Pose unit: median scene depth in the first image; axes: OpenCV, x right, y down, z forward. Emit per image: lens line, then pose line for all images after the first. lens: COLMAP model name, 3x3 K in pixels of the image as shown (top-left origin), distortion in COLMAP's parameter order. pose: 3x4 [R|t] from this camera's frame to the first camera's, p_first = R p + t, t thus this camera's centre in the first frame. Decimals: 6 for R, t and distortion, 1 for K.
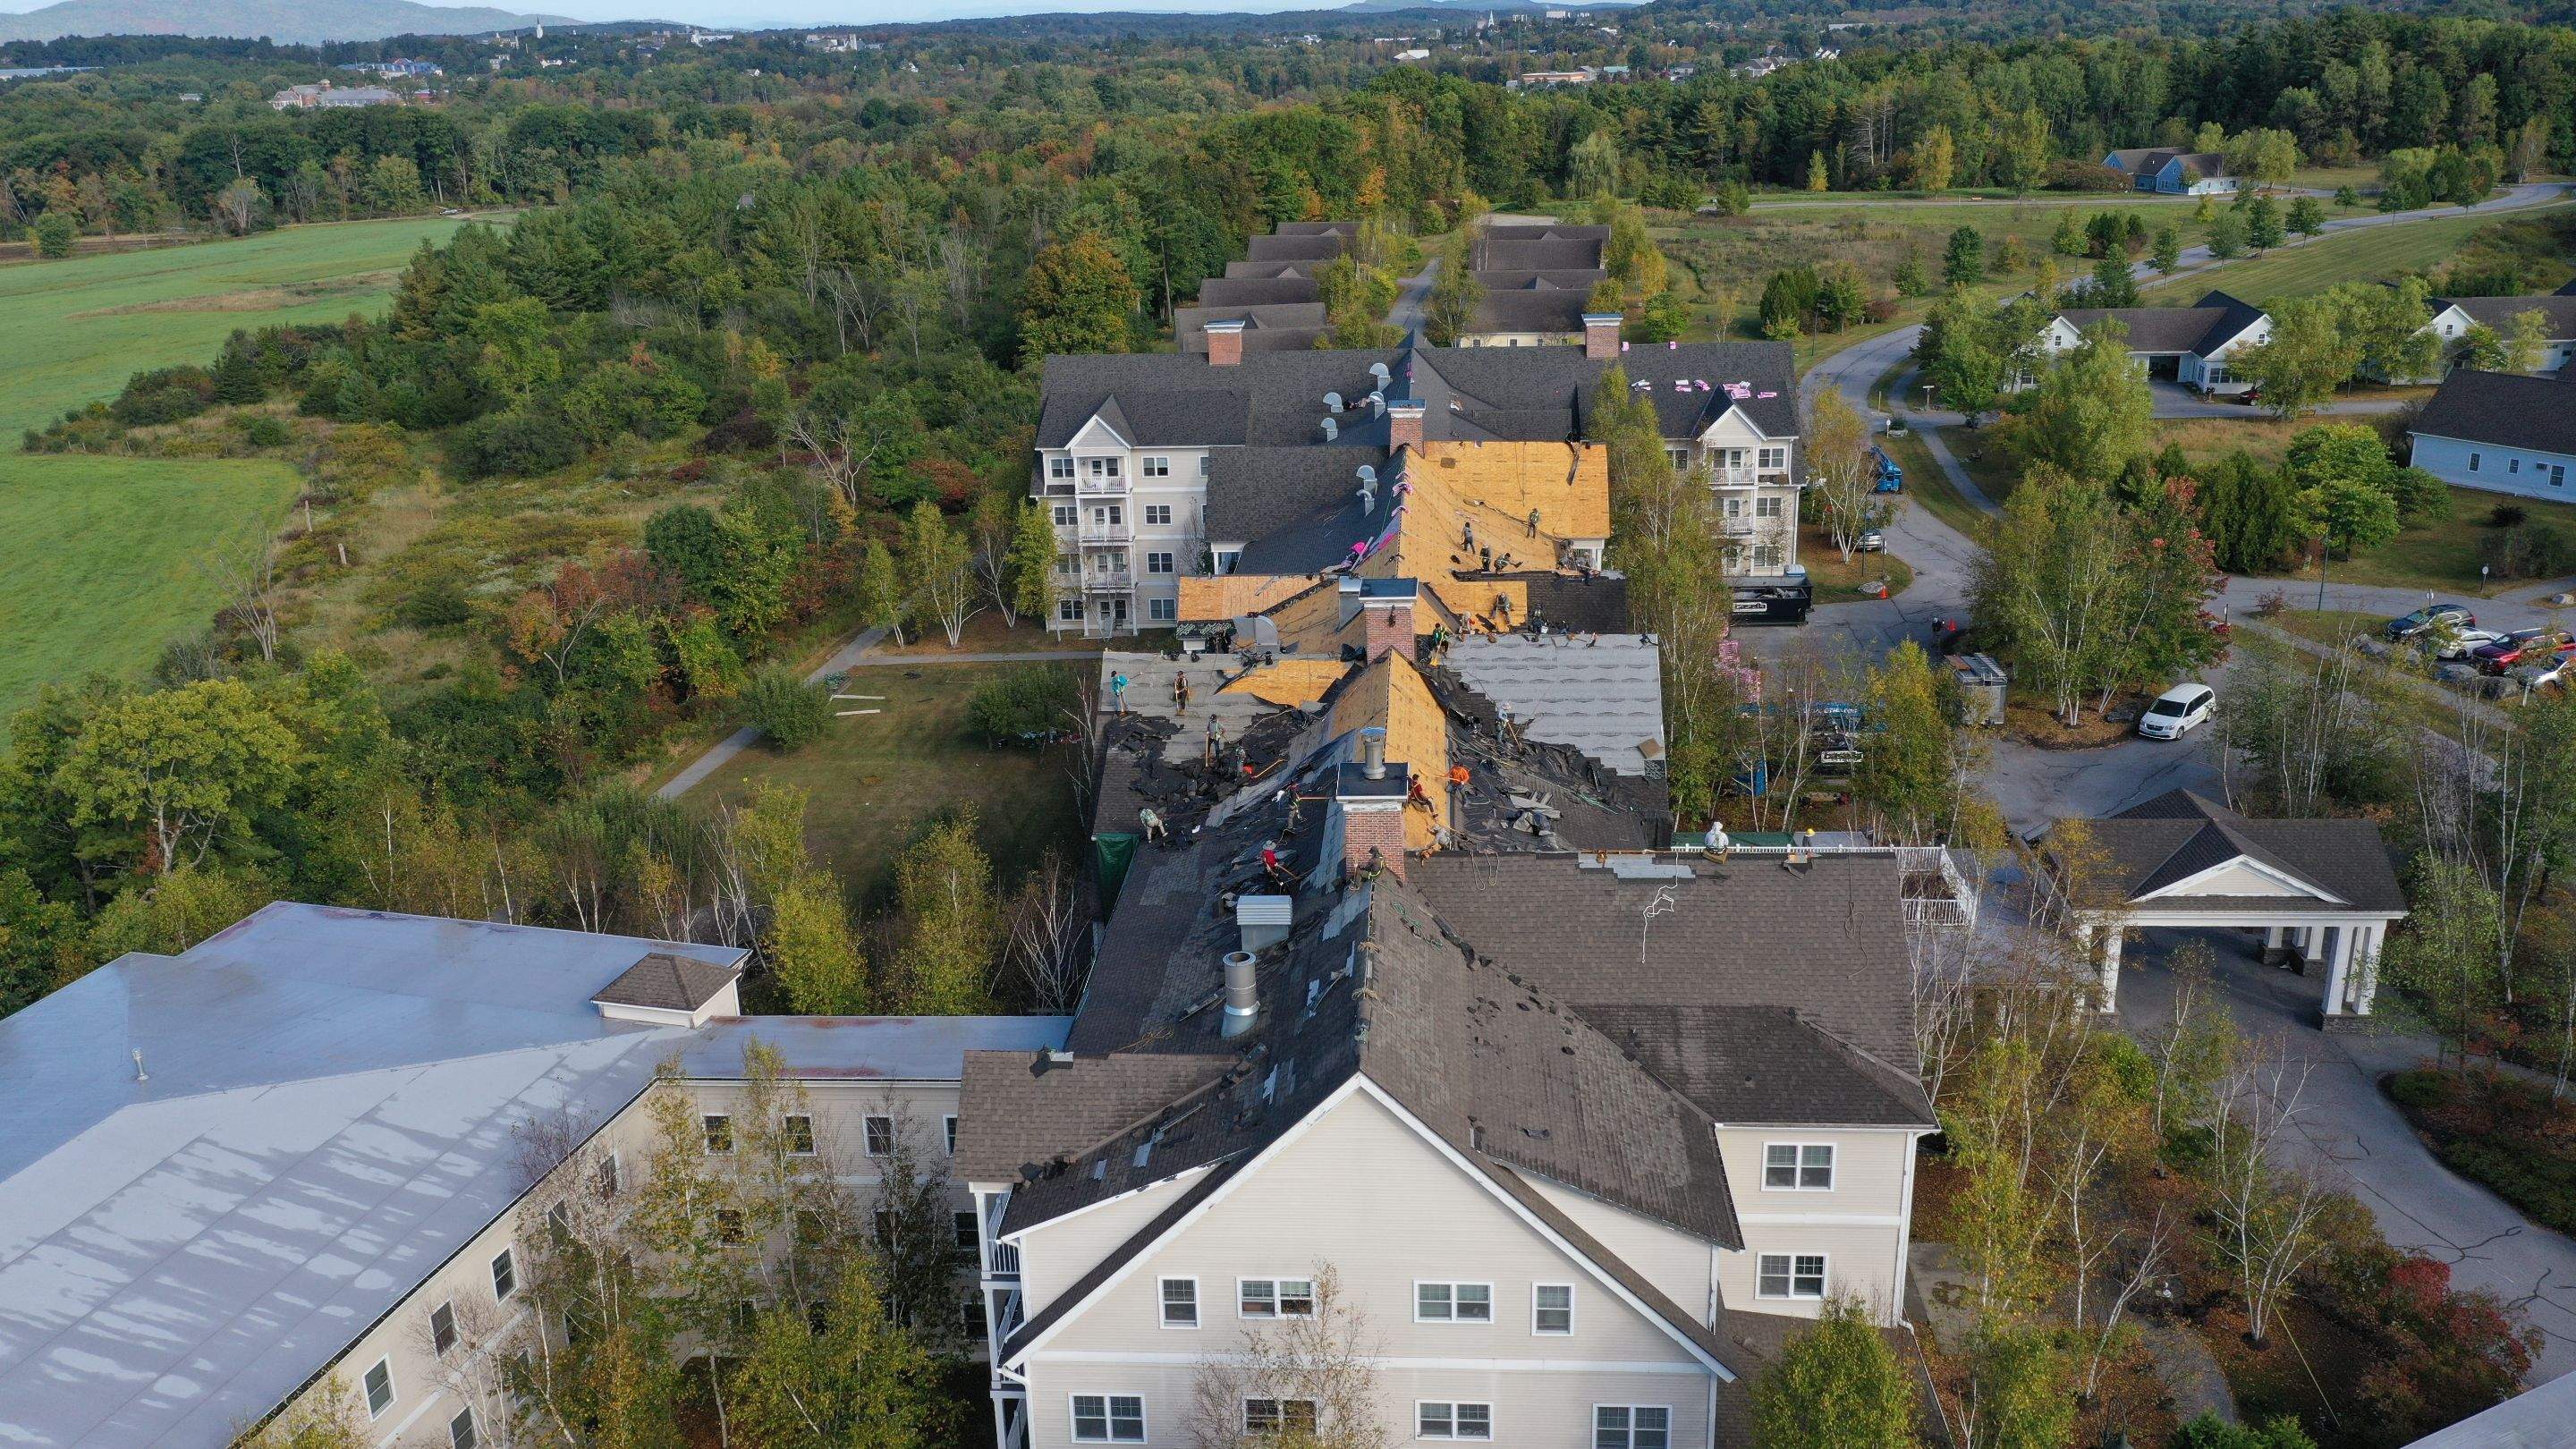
lens RADIAL K [[2044.3, 0, 1287.0], [0, 2044.3, 727.4], [0, 0, 1]] dist [0.011493, 0.004374]
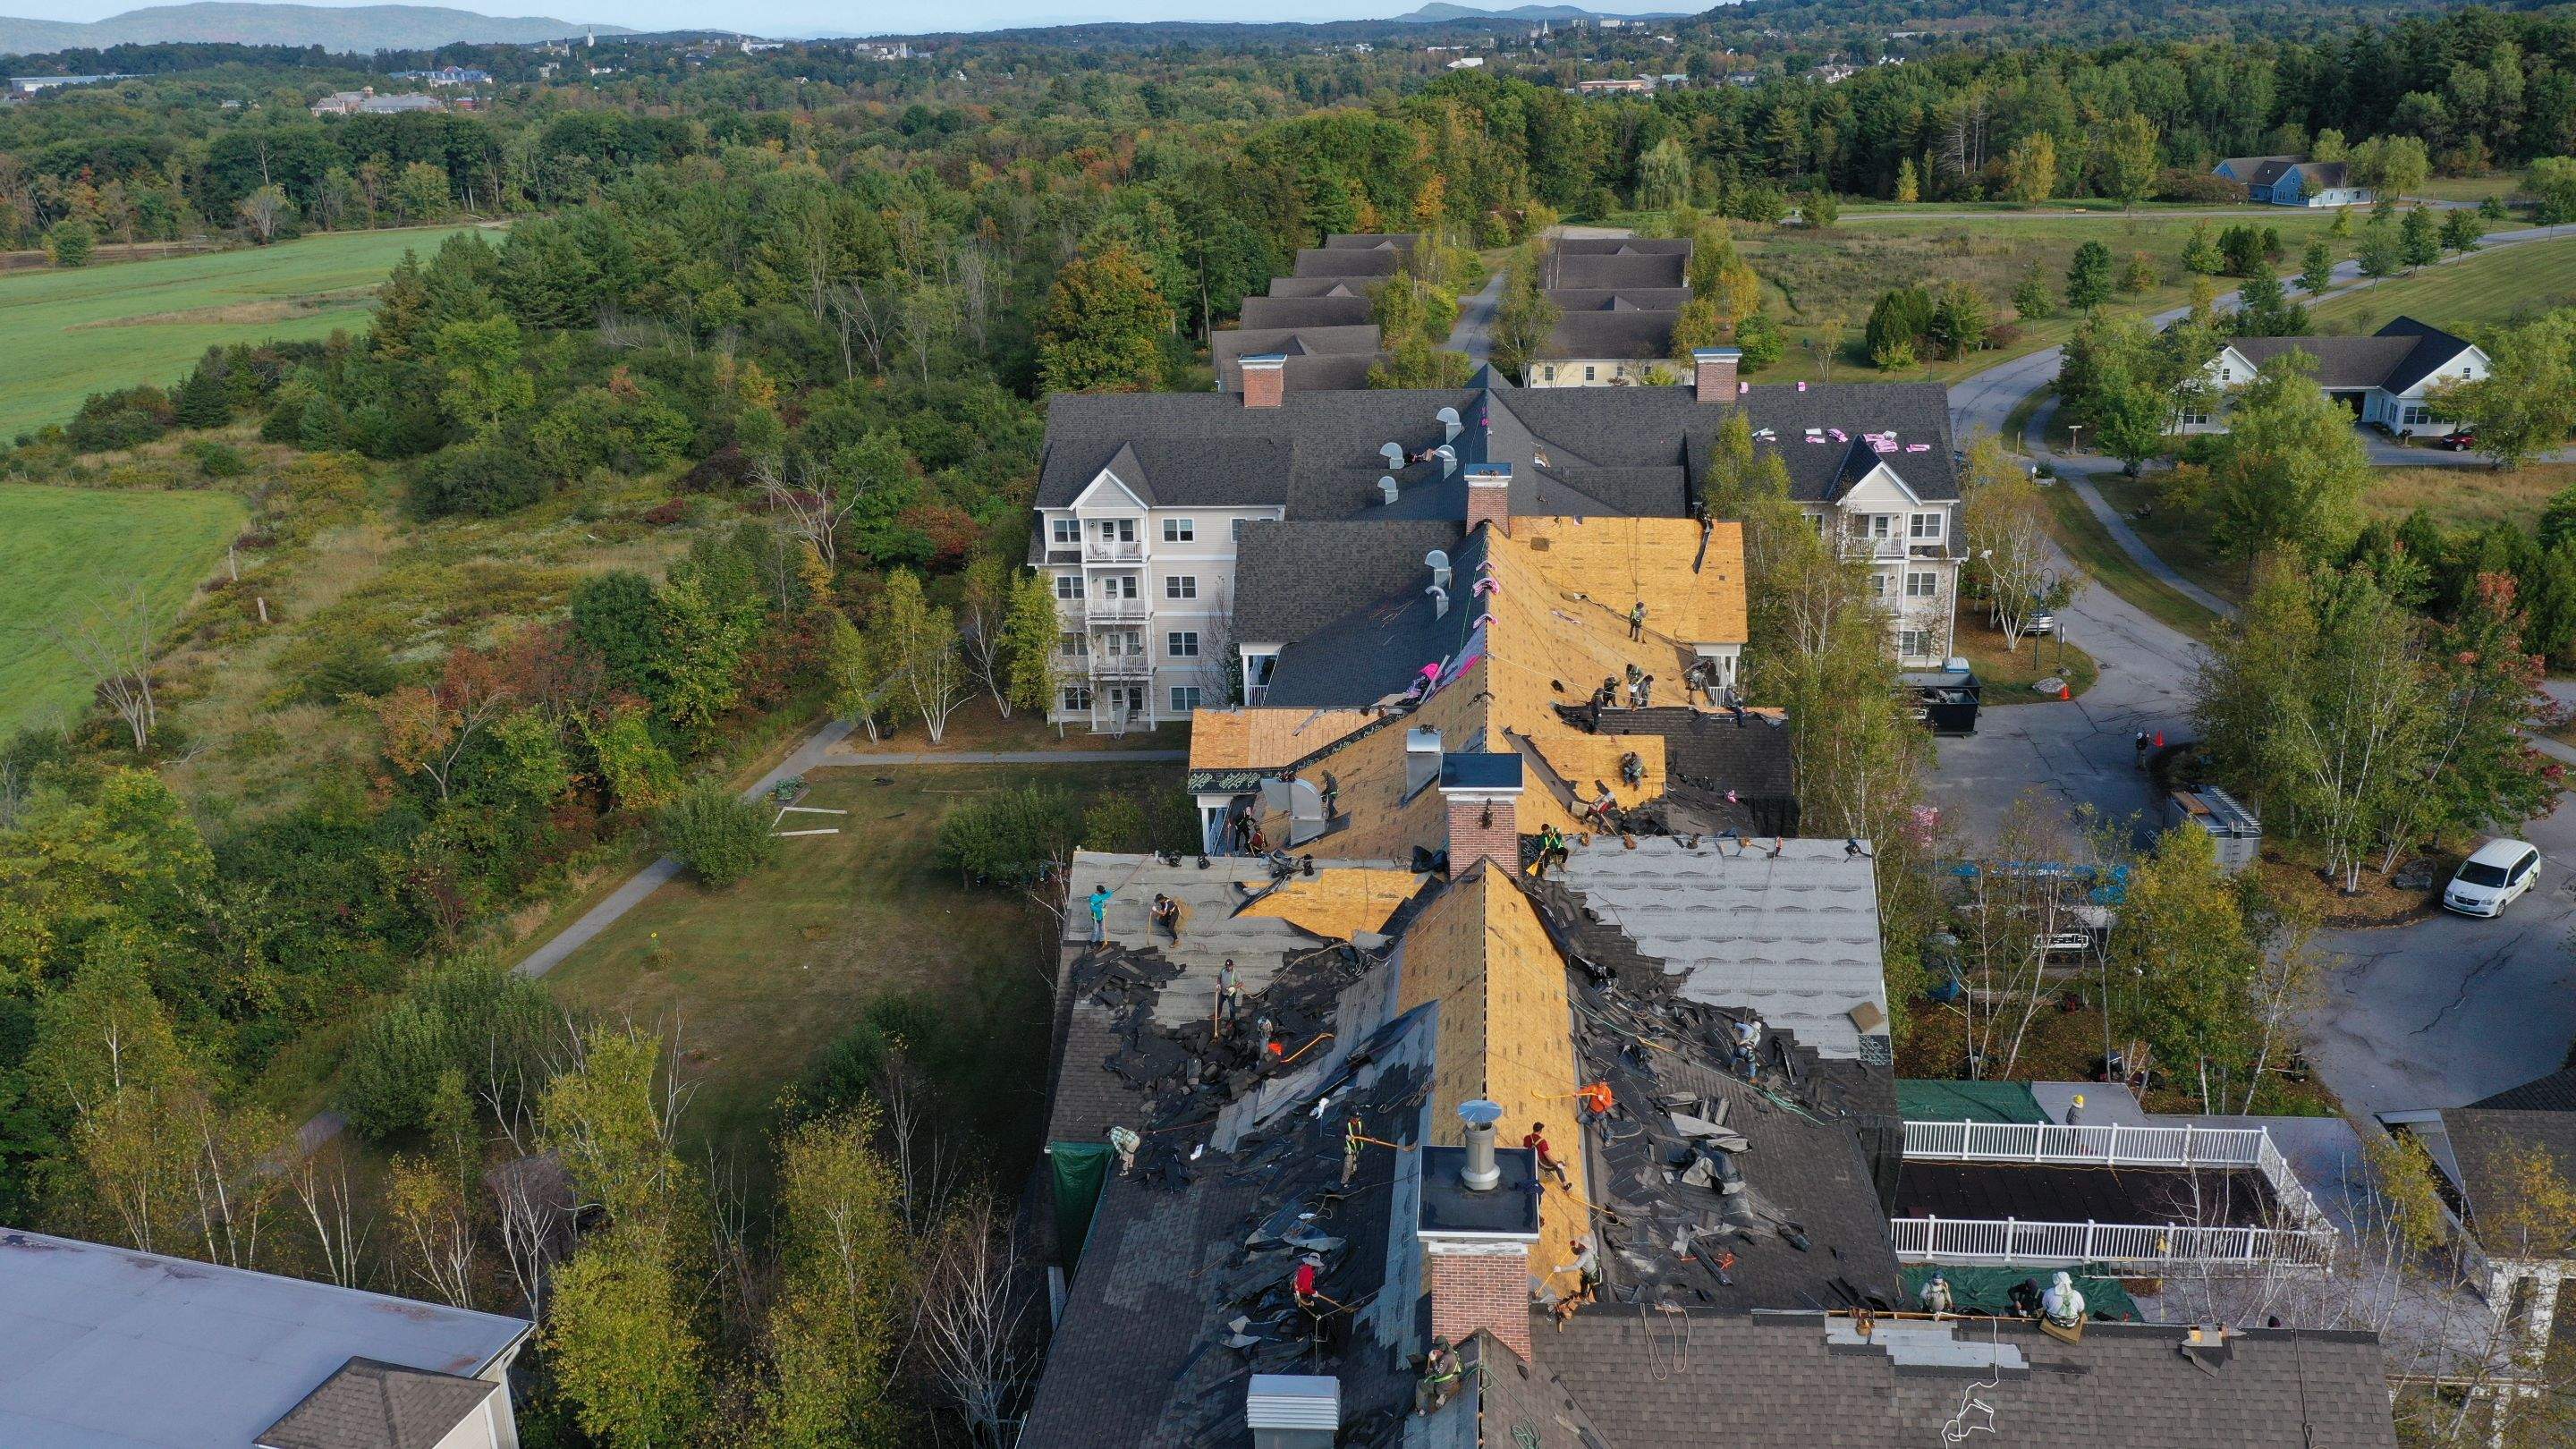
lens RADIAL K [[2044.3, 0, 1286.5], [0, 2044.3, 730.1], [0, 0, 1]] dist [0.011493, 0.004374]
pose [[0.999705, 0.008233, -0.022840, -0.000440], [-0.008307, 0.999961, -0.003152, -0.044438], [0.022813, 0.003341, 0.999734, 0.170971]]
